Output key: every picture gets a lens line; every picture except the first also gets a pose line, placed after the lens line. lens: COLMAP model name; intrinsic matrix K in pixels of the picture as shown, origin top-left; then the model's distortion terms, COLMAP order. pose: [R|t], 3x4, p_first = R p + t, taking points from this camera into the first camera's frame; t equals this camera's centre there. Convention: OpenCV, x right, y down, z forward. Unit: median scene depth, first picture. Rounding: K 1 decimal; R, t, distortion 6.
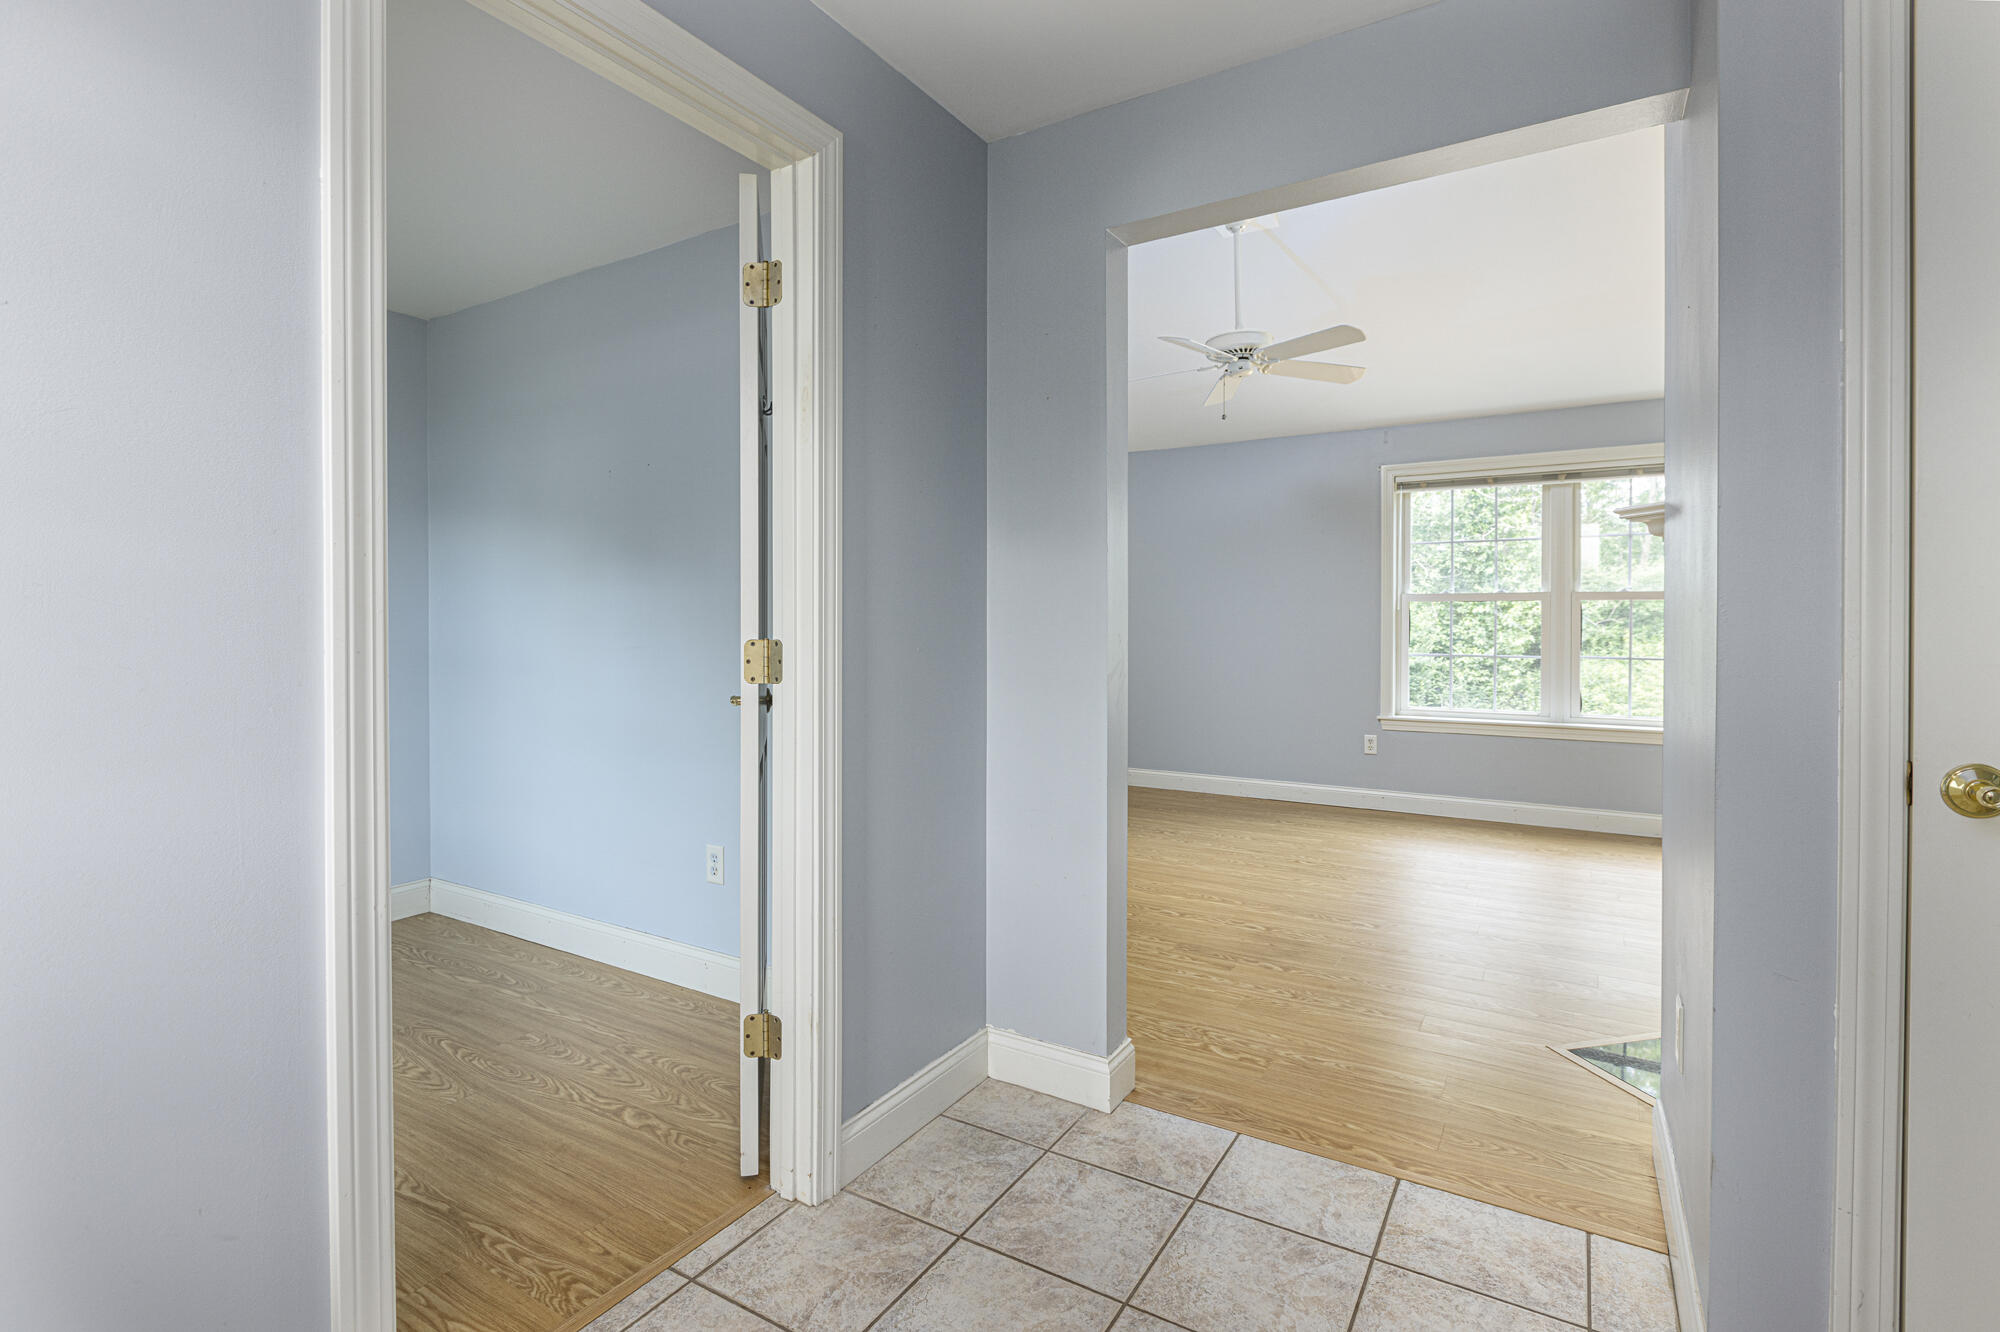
lens RADIAL K [[975.6, 0, 1059.8], [0, 975.6, 629.9], [0, 0, 1]] dist [-0.003098, -0.001270]
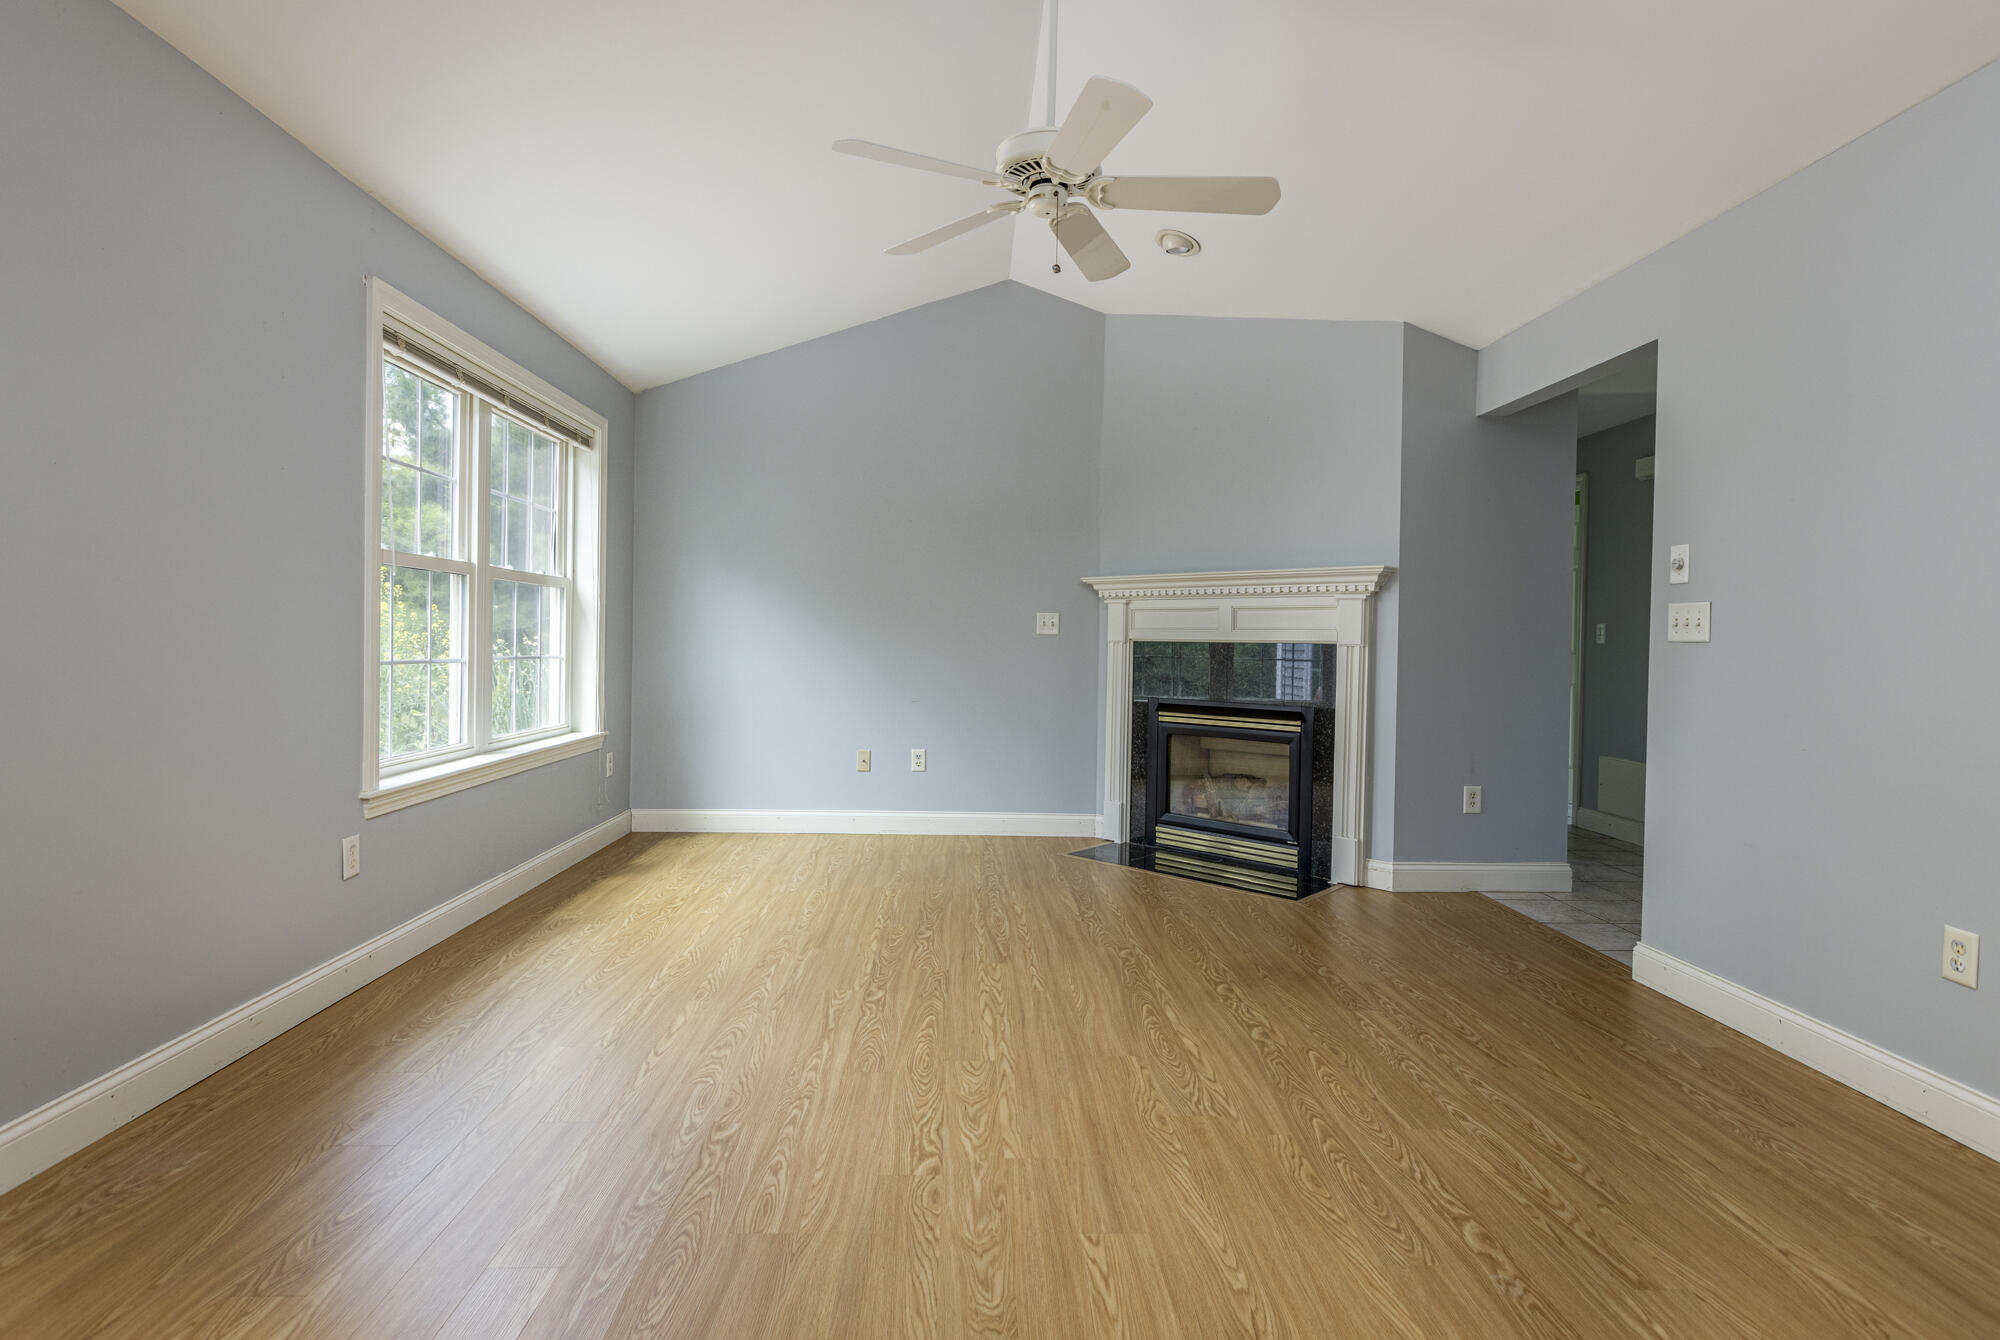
lens RADIAL K [[955.0, 0, 986.5], [0, 955.0, 663.2], [0, 0, 1]] dist [-0.001897, -0.000614]
pose [[-0.504630, -0.029389, 0.862835, -0.408945], [-0.010733, 0.999557, 0.027768, 0.013376], [-0.863269, 0.004751, -0.504722, 1.691702]]
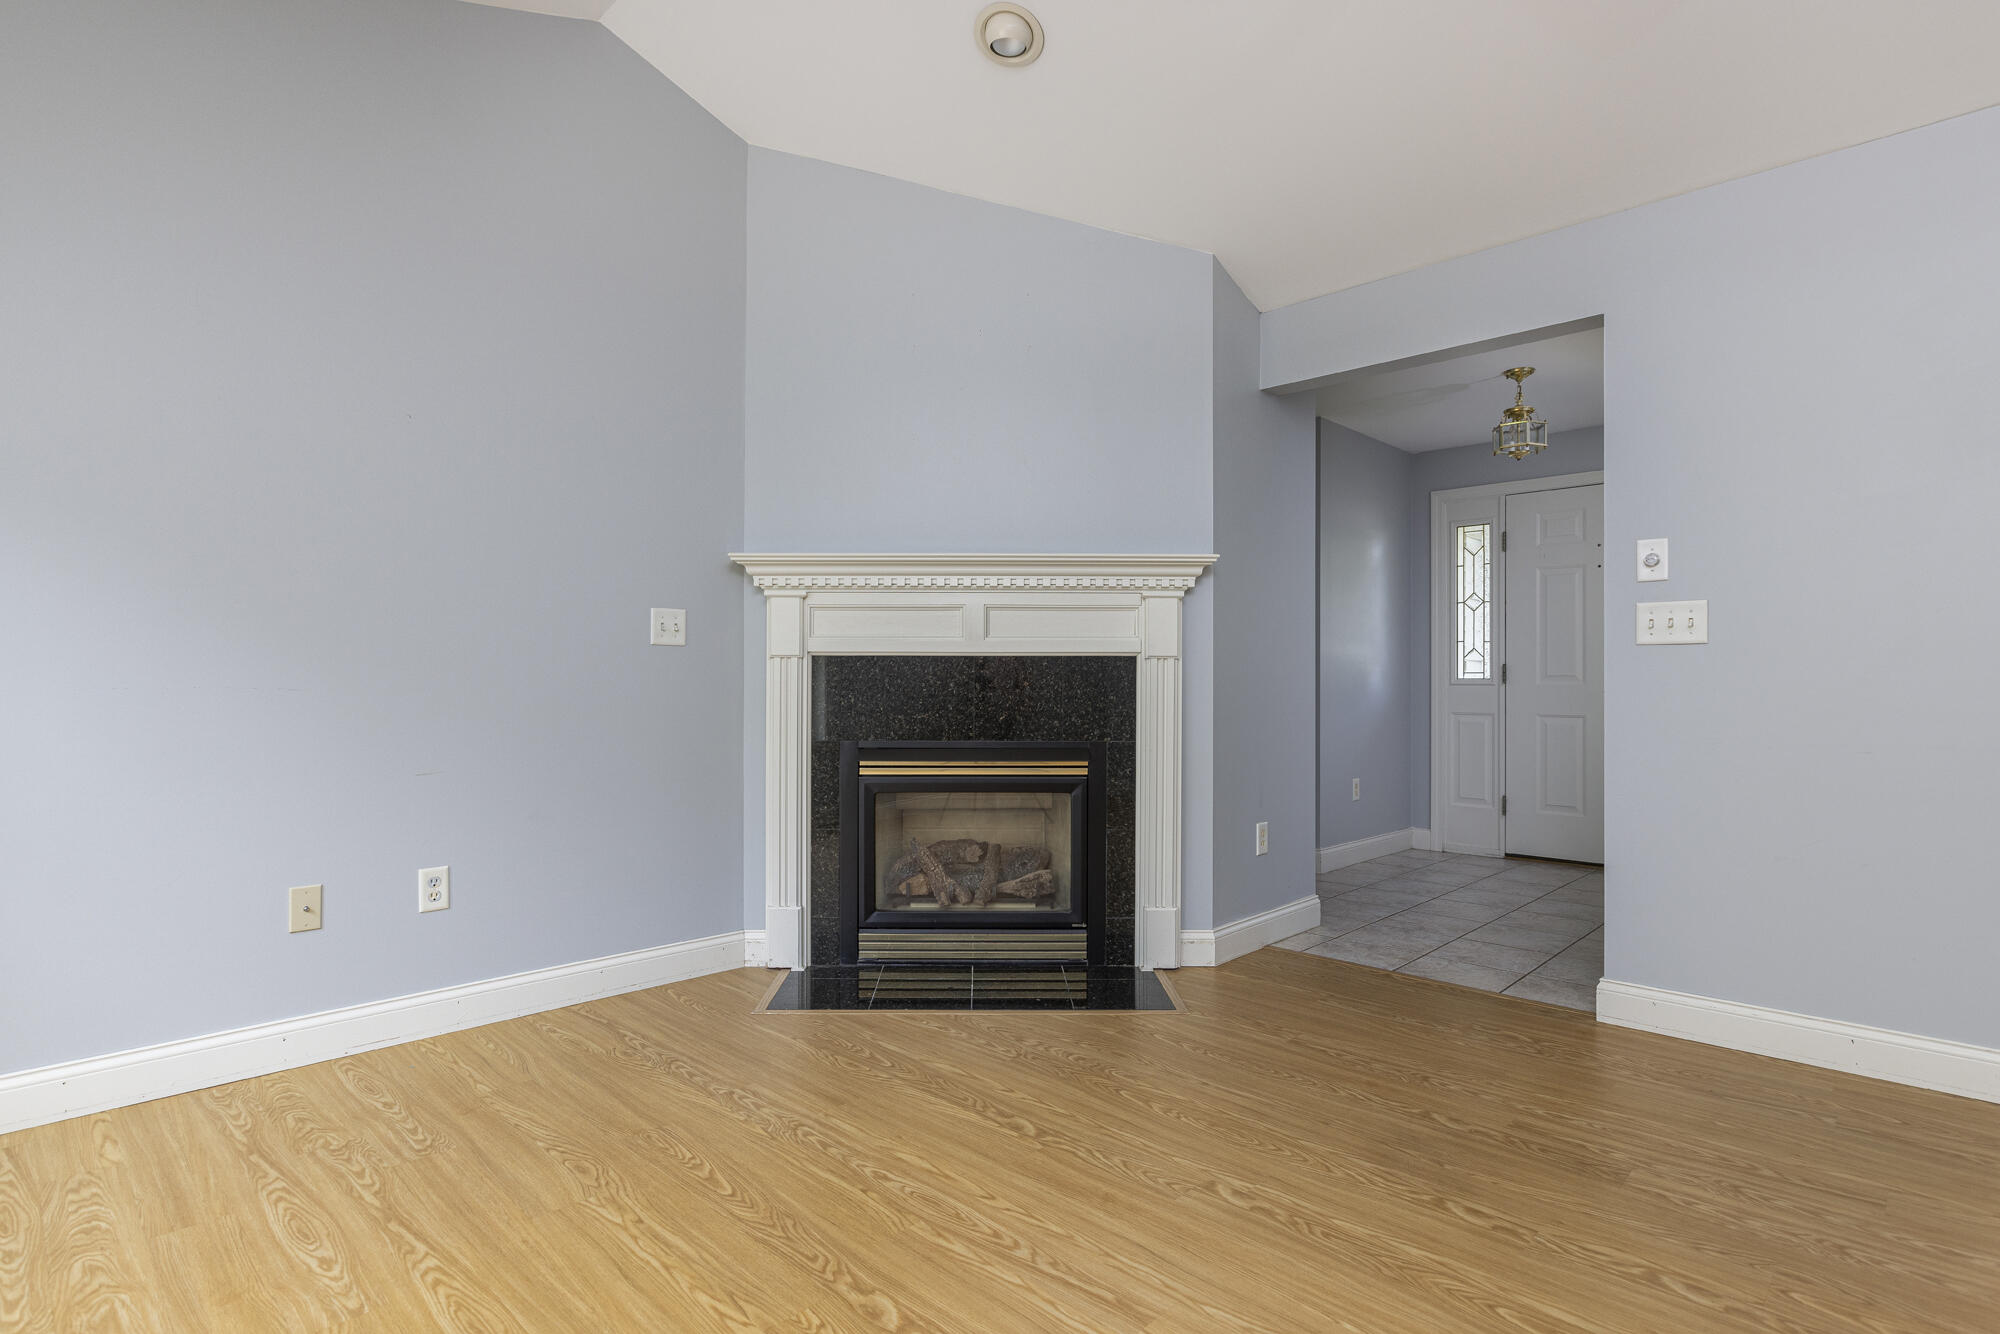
lens RADIAL K [[992.8, 0, 1000.0], [0, 992.8, 667.0], [0, 0, 1]] dist [-0.002396, 0.000131]
pose [[-0.960829, 0.000248, 0.277142, 0.309051], [-0.002089, 0.999965, -0.008138, 0.038035], [-0.277134, -0.008398, -0.960794, 1.661441]]
